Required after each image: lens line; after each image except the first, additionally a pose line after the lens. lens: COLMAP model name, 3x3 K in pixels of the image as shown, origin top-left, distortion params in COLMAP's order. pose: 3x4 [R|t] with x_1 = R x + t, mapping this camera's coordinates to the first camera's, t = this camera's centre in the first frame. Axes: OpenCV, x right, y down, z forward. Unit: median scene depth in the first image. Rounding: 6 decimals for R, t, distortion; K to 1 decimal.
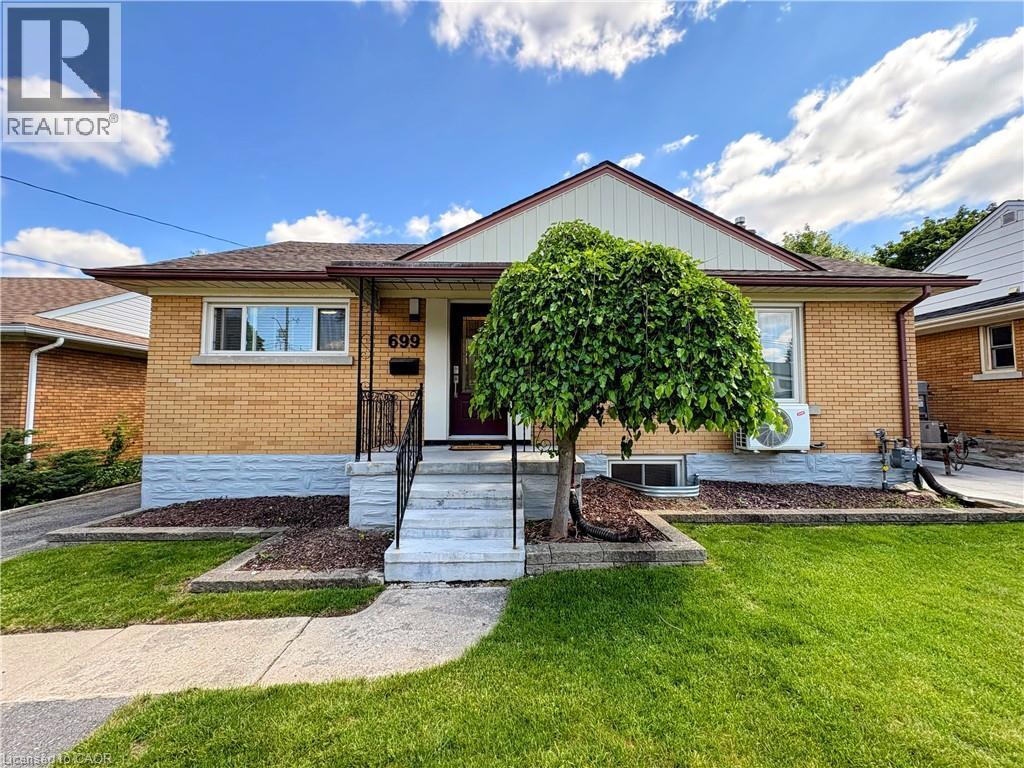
lens RADIAL K [[429.7, 0, 516.2], [0, 429.7, 382.6], [0, 0, 1]] dist [-0.001091, -0.000870]
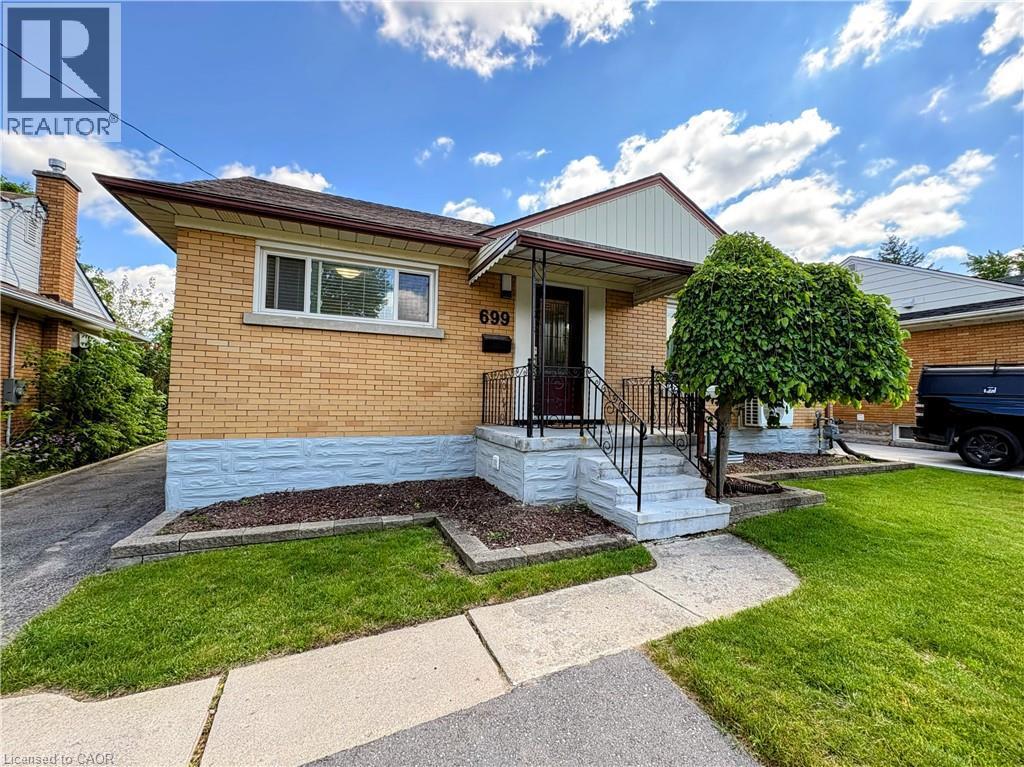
lens RADIAL K [[429.7, 0, 526.6], [0, 429.7, 391.9], [0, 0, 1]] dist [-0.001091, -0.000870]
pose [[0.923679, 0.022681, 0.382494, -0.573285], [-0.037315, 0.998826, 0.030884, 0.038073], [-0.381345, -0.042800, 0.923441, 0.074572]]
